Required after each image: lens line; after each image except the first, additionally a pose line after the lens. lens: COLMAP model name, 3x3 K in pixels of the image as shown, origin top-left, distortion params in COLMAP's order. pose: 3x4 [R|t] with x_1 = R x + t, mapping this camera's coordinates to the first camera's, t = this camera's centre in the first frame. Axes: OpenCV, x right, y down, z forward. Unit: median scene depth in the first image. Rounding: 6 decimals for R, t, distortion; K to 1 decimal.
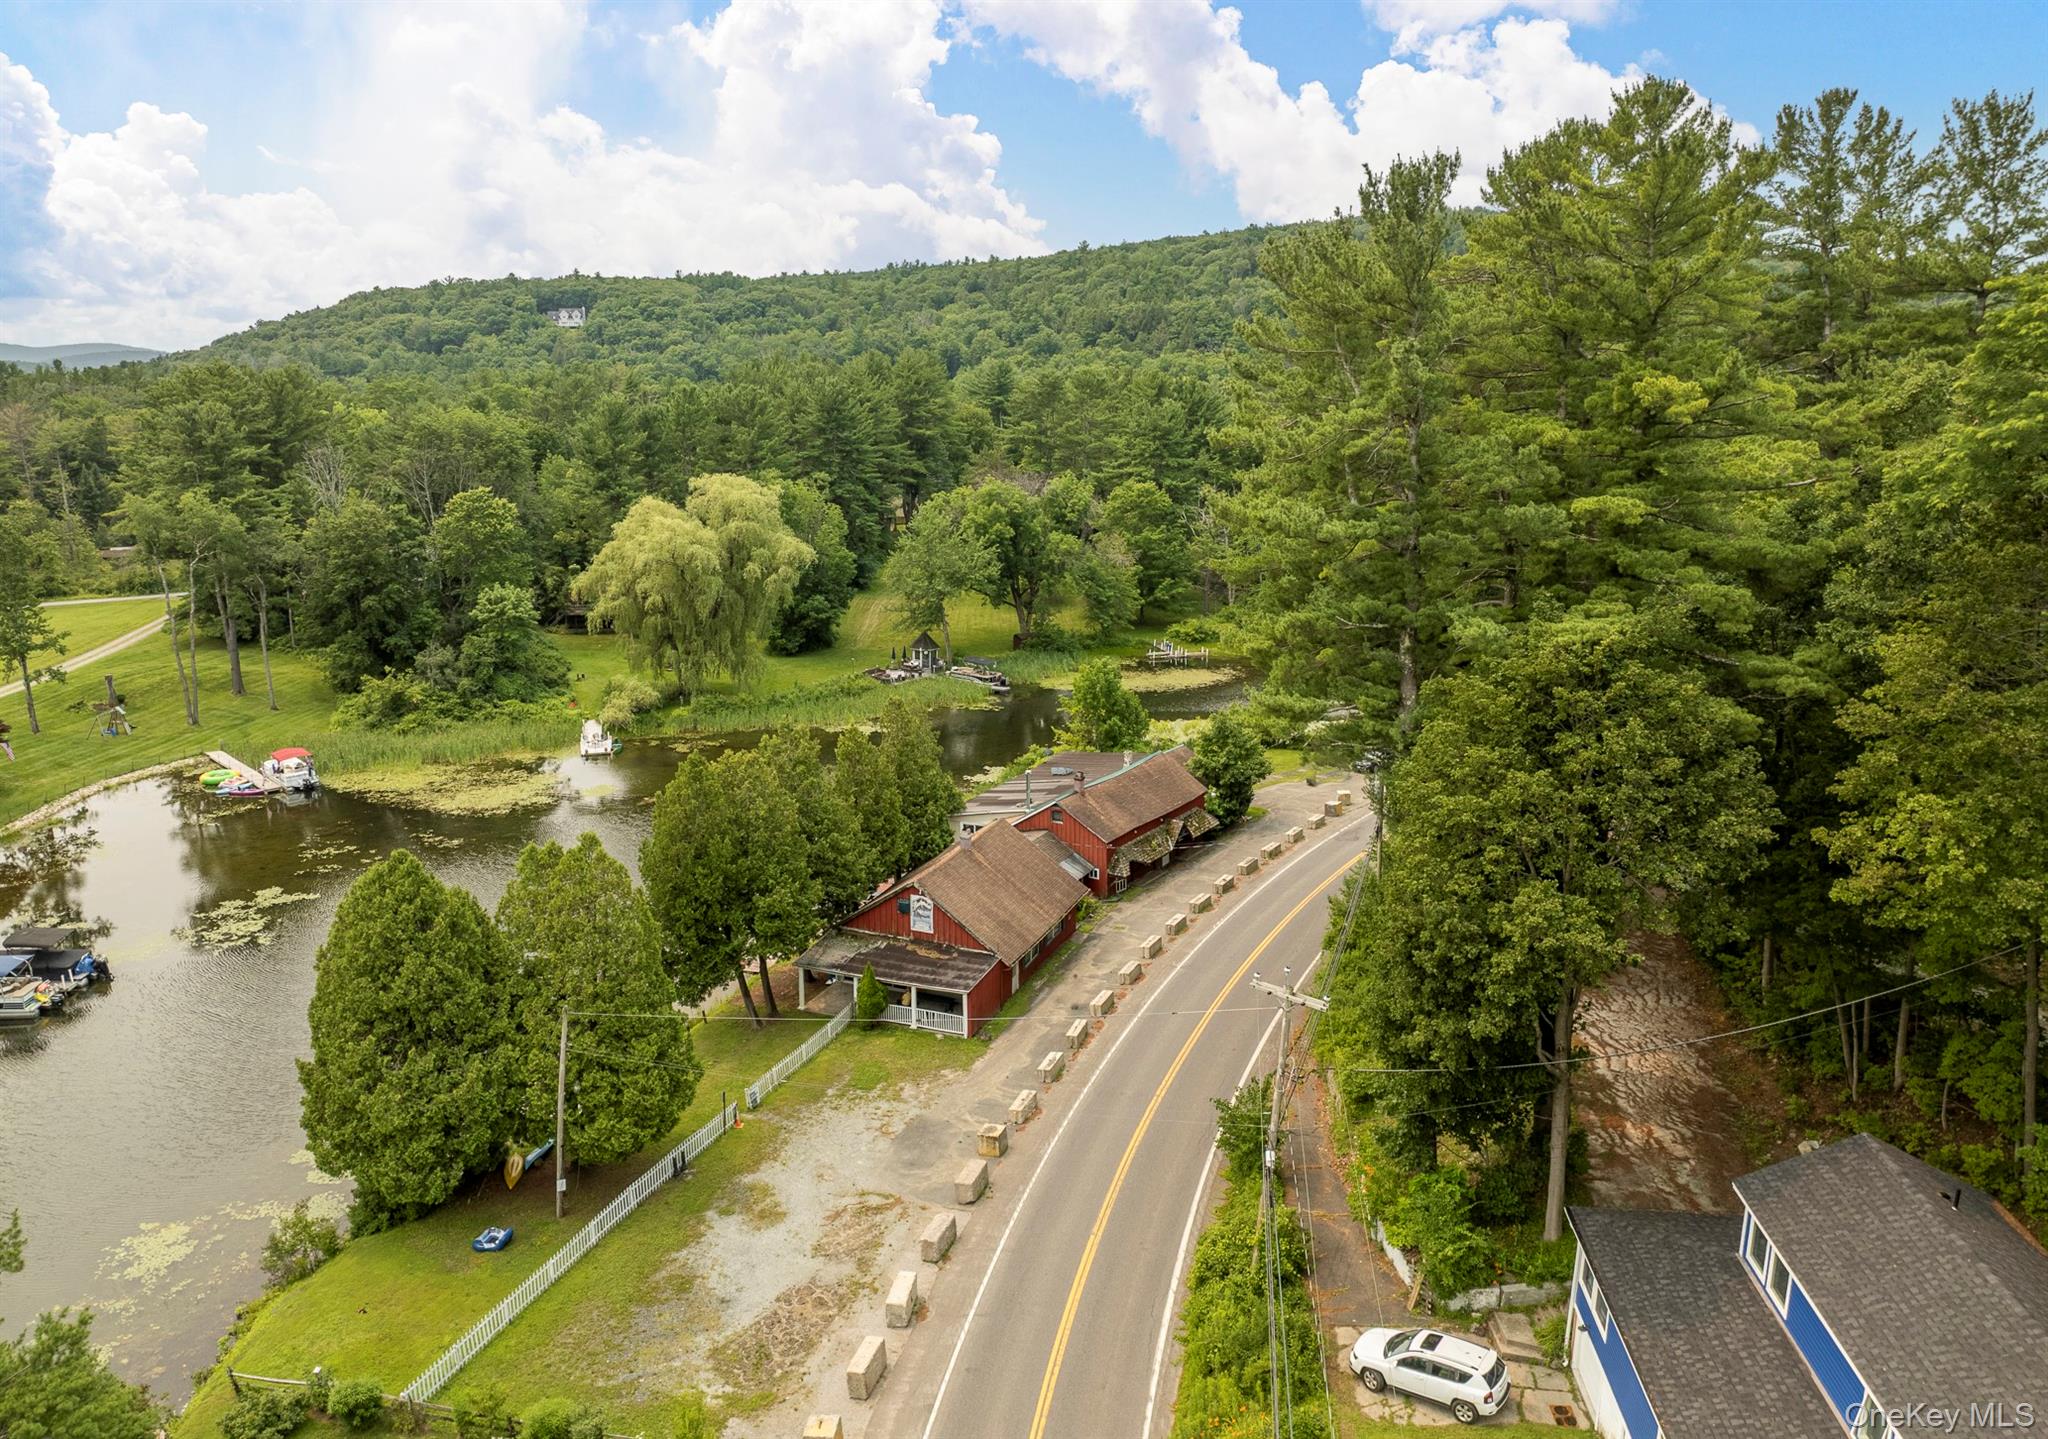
lens RADIAL K [[1415.7, 0, 1024.0], [0, 1415.7, 719.5], [0, 0, 1]] dist [-0.038509, -0.000530]
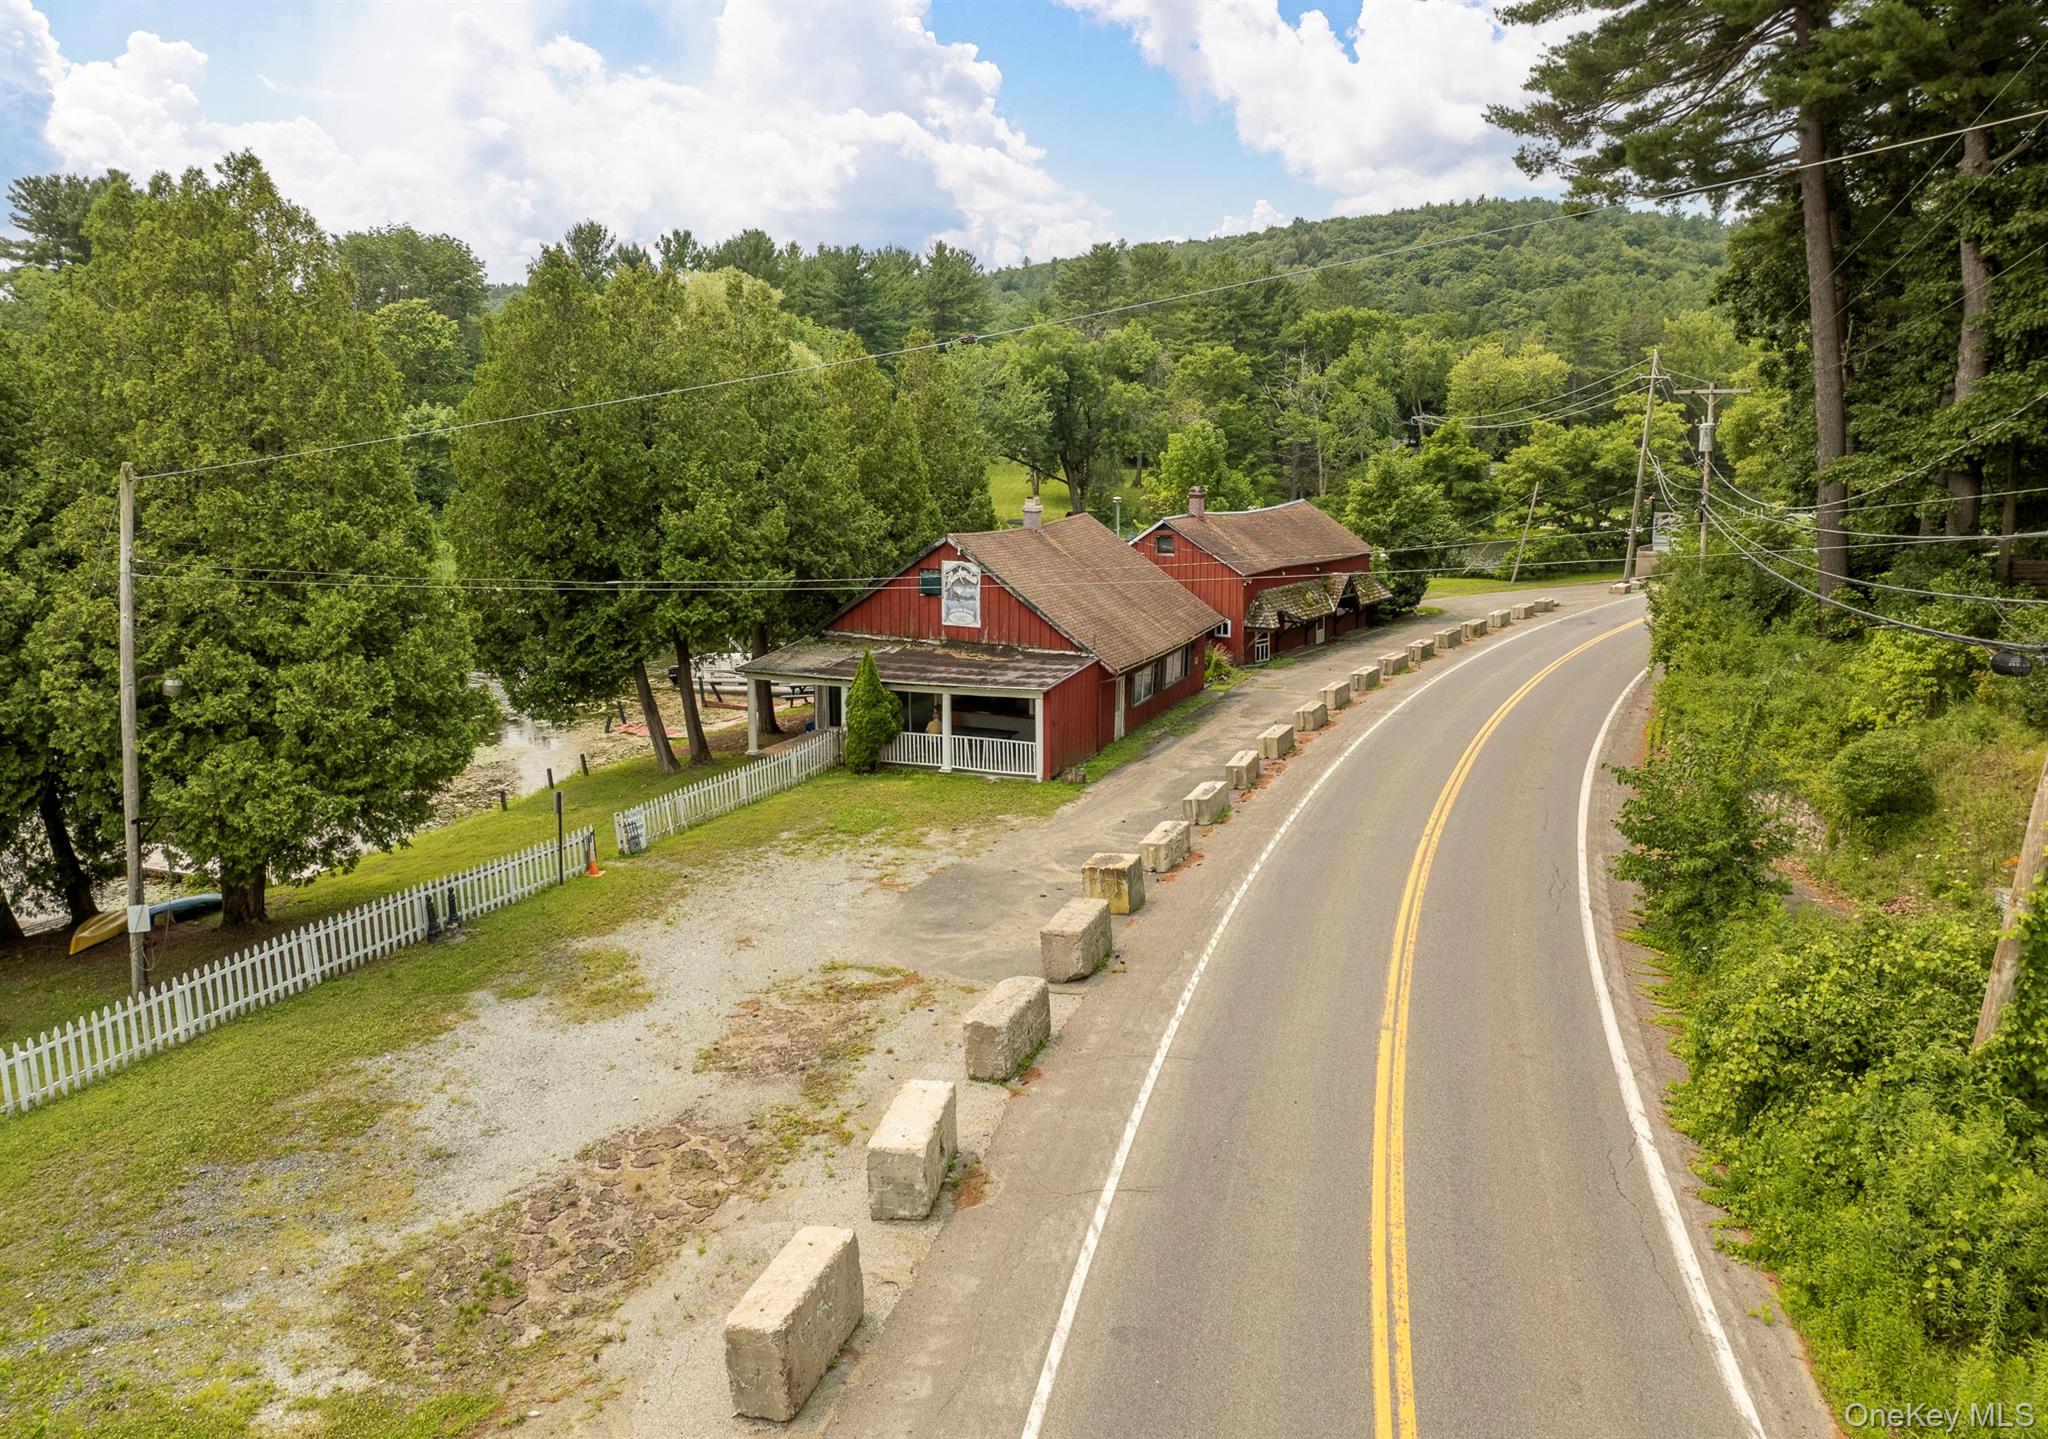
lens RADIAL K [[1415.7, 0, 1024.0], [0, 1415.7, 719.5], [0, 0, 1]] dist [-0.038509, -0.000530]
pose [[0.999785, 0.004787, -0.020176, -0.036594], [-0.005440, 0.999459, -0.032422, 0.220879], [0.020010, 0.032525, 0.999271, 0.447258]]
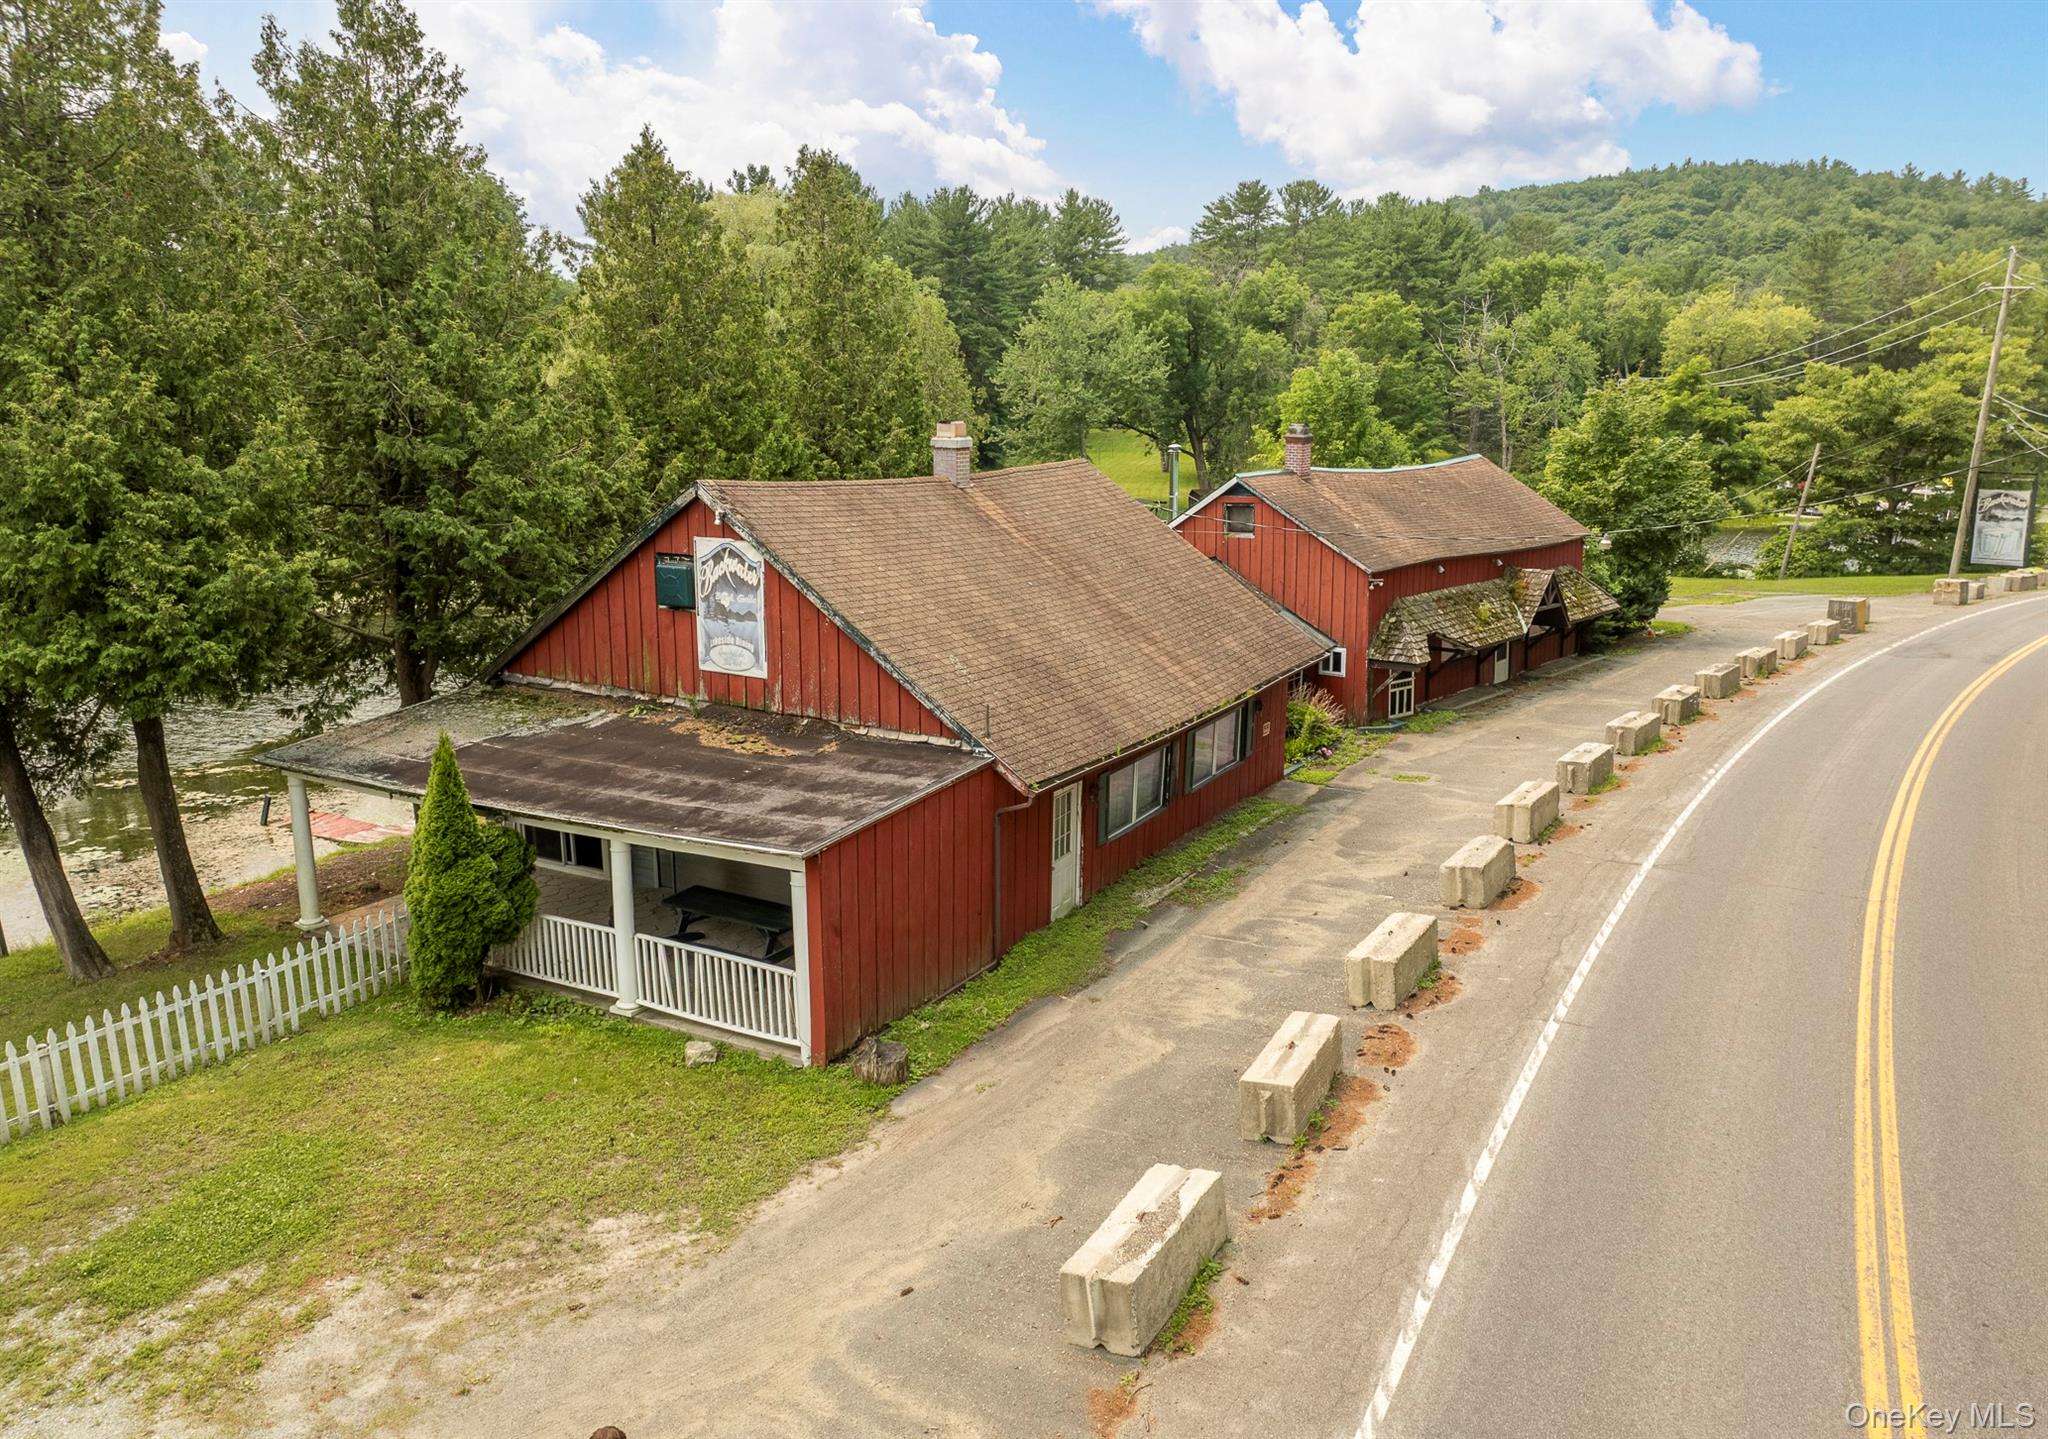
lens RADIAL K [[1415.7, 0, 1024.0], [0, 1415.7, 719.5], [0, 0, 1]] dist [-0.038509, -0.000530]
pose [[0.990351, 0.029330, -0.135443, 0.024374], [-0.032561, 0.999234, -0.021704, 0.173952], [0.134703, 0.025904, 0.990547, 0.779990]]
